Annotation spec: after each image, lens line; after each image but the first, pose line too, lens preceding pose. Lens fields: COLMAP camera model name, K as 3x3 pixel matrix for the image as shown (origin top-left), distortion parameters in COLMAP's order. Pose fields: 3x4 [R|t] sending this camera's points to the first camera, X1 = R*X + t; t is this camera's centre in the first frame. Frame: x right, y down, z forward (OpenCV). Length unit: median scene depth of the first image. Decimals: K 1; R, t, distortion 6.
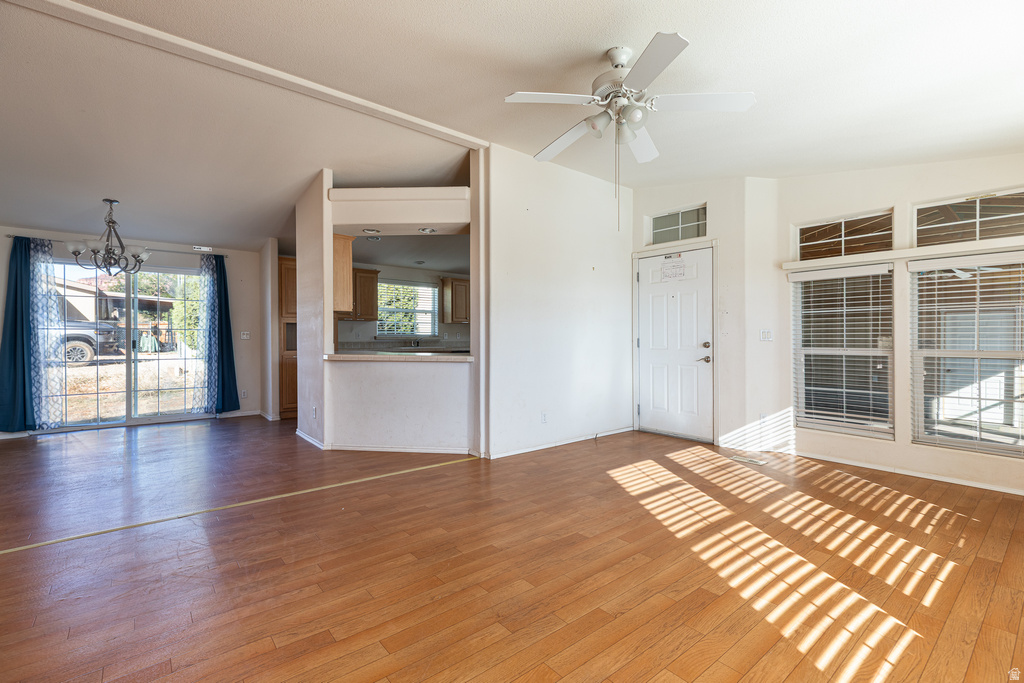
lens RADIAL K [[460.0, 0, 508.0], [0, 460.0, 343.1], [0, 0, 1]] dist [0.005107, 0.000494]
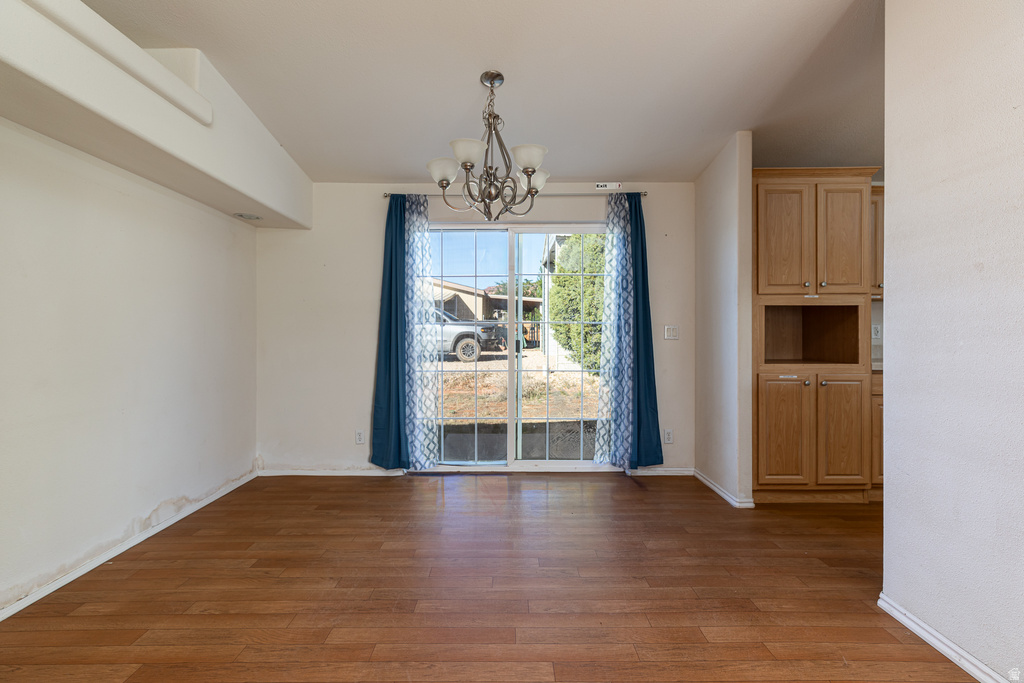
lens RADIAL K [[460.0, 0, 510.8], [0, 460.0, 337.7], [0, 0, 1]] dist [0.005107, 0.000494]
pose [[0.782734, 0.002781, -0.622350, -0.466545], [-0.005985, 0.999977, -0.003060, -0.008859], [0.622328, 0.006120, 0.782733, 0.547171]]
